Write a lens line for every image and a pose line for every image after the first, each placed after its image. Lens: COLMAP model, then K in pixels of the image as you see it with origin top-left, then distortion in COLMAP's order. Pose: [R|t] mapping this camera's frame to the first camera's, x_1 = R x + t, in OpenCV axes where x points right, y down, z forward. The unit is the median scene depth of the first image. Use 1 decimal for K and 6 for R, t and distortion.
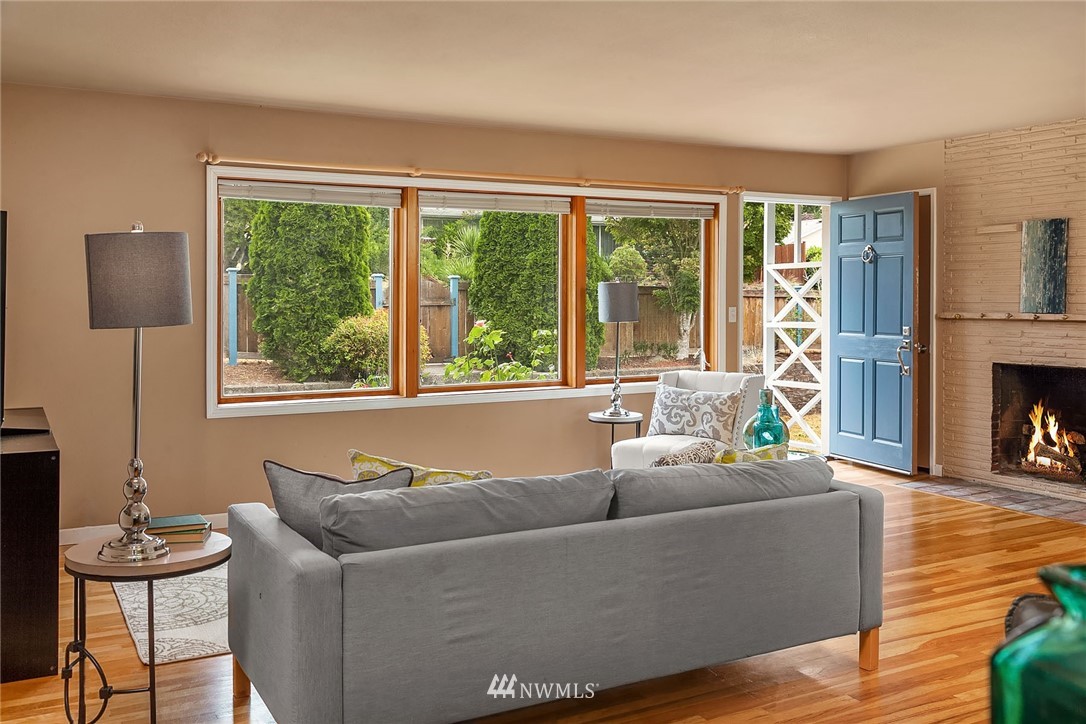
lens RADIAL K [[971.5, 0, 544.4], [0, 971.5, 354.8], [0, 0, 1]] dist [0.014321, 0.011711]
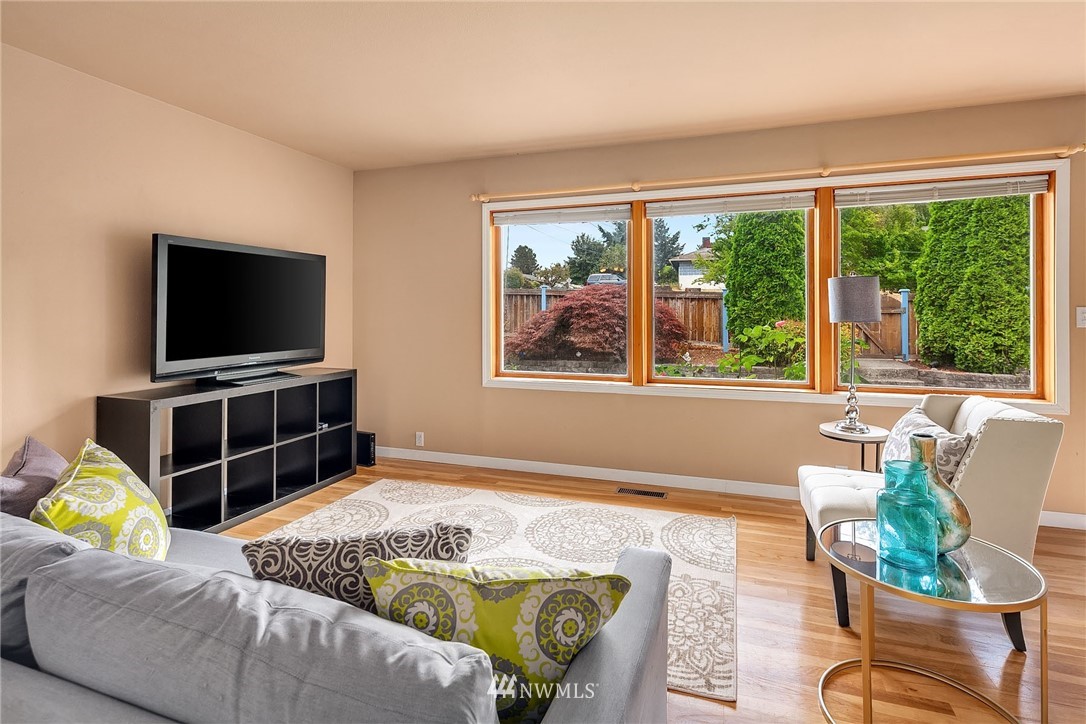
lens RADIAL K [[536.9, 0, 550.2], [0, 536.9, 310.5], [0, 0, 1]] dist [-0.003814, -0.000793]
pose [[0.675023, -0.001886, -0.737795, 0.130228], [-0.044361, 0.998084, -0.043139, -0.006063], [0.736462, 0.061849, 0.673645, 0.253882]]
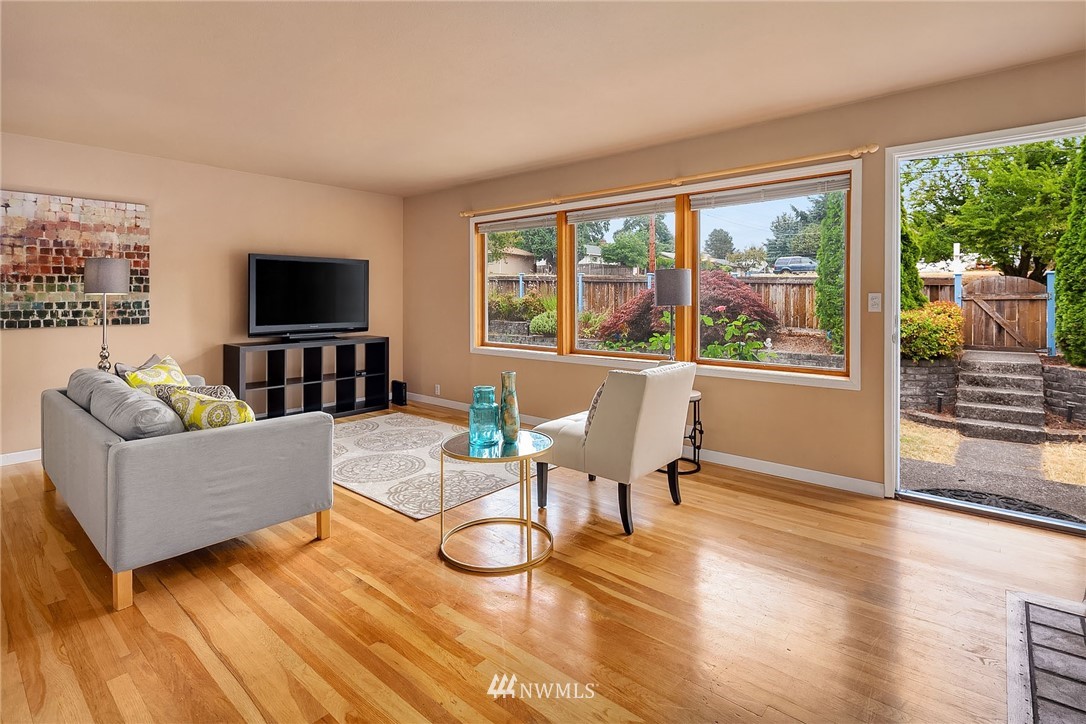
lens RADIAL K [[536.9, 0, 546.8], [0, 536.9, 303.6], [0, 0, 1]] dist [-0.003814, -0.000793]
pose [[0.358773, 0.009741, -0.933374, 0.307760], [-0.055872, 0.998377, -0.011057, -0.011644], [0.931751, 0.056117, 0.358735, 0.349866]]
